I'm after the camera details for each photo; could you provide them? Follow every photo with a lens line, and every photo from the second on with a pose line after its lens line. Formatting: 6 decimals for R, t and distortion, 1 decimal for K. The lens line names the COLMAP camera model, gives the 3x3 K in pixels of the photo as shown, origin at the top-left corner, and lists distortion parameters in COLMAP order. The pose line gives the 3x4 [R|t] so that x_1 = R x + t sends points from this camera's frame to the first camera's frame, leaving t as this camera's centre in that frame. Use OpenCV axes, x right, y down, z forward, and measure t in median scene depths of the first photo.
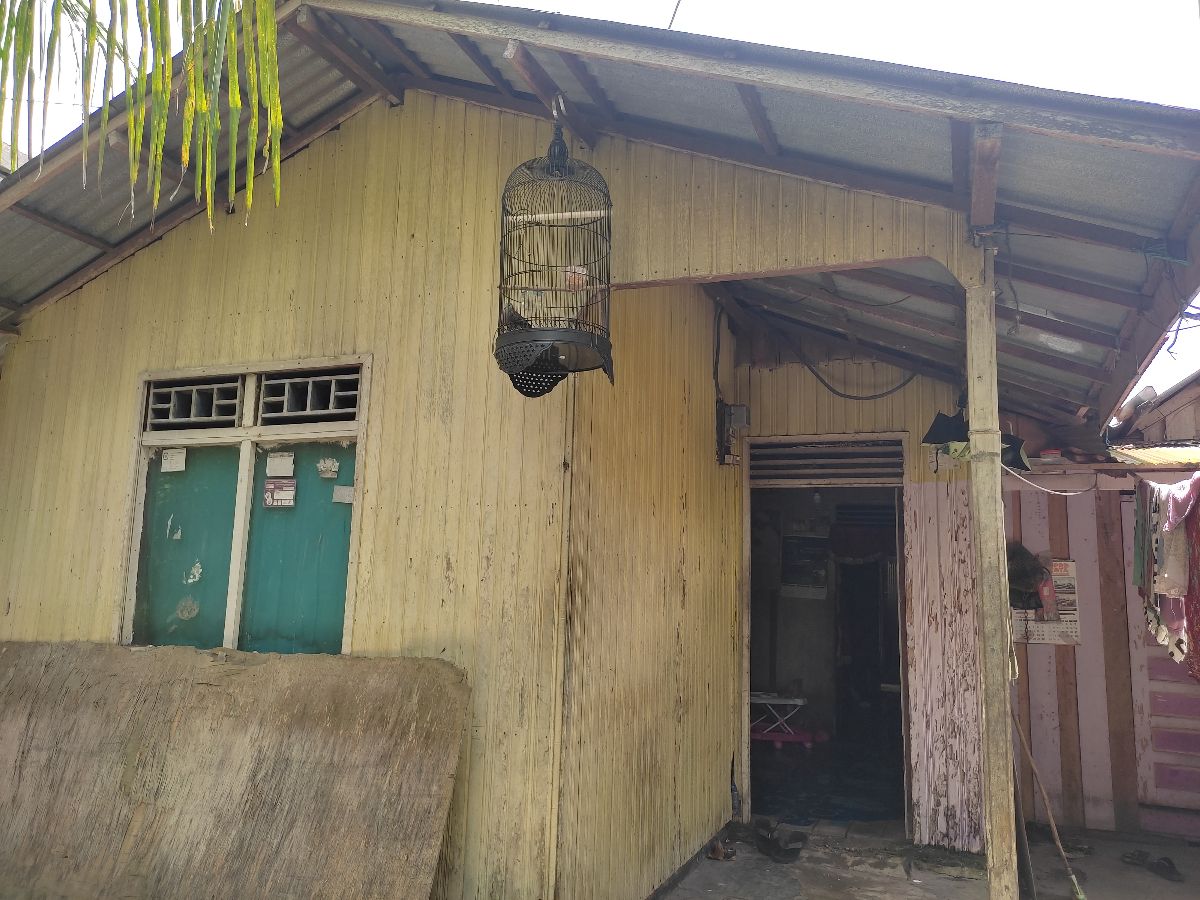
lens RADIAL K [[888.4, 0, 610.0], [0, 888.4, 450.6], [0, 0, 1]] dist [0.067093, -0.067550]
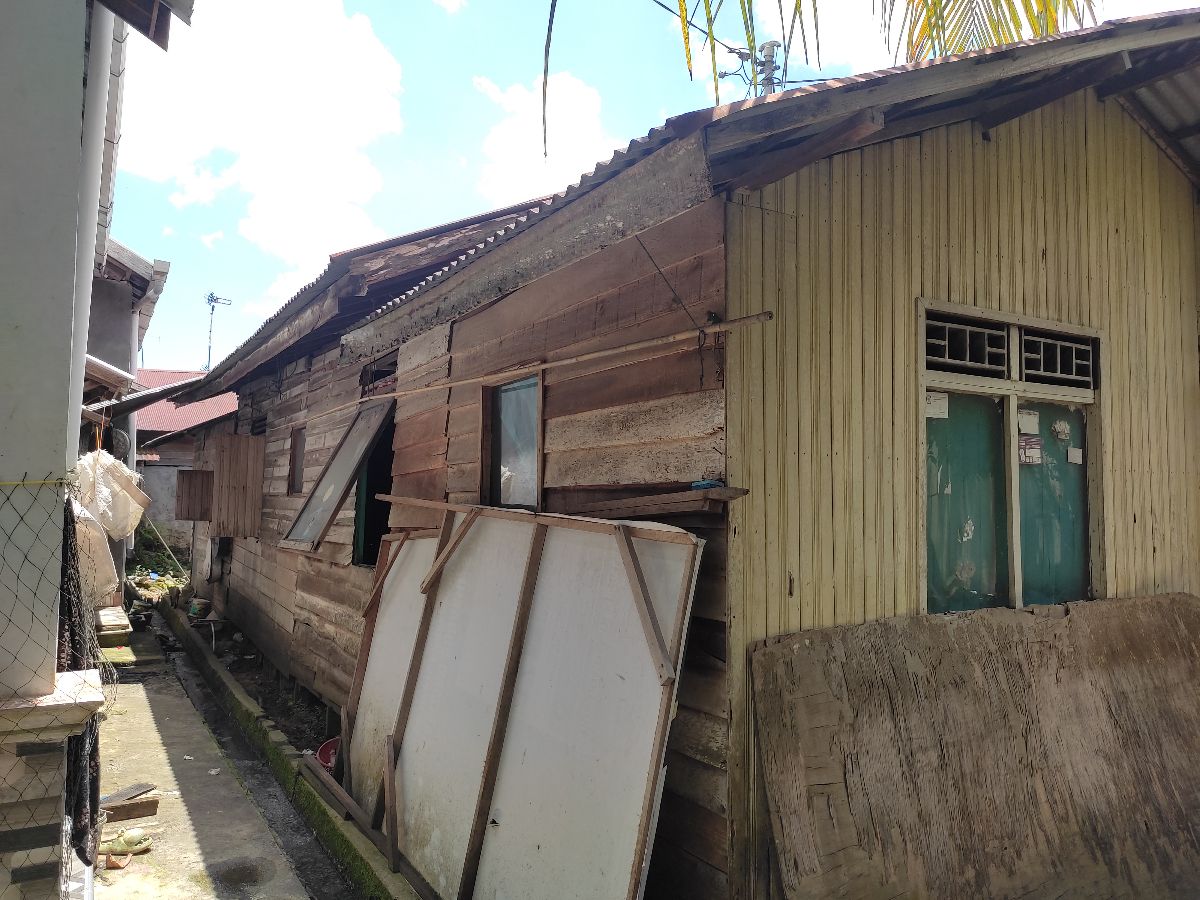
lens RADIAL K [[888.4, 0, 610.0], [0, 888.4, 450.6], [0, 0, 1]] dist [0.067093, -0.067550]
pose [[0.604185, 0.029337, 0.796304, -1.433966], [-0.111127, 0.992659, 0.047746, 0.050854], [-0.789057, -0.117338, 0.603010, 0.745395]]
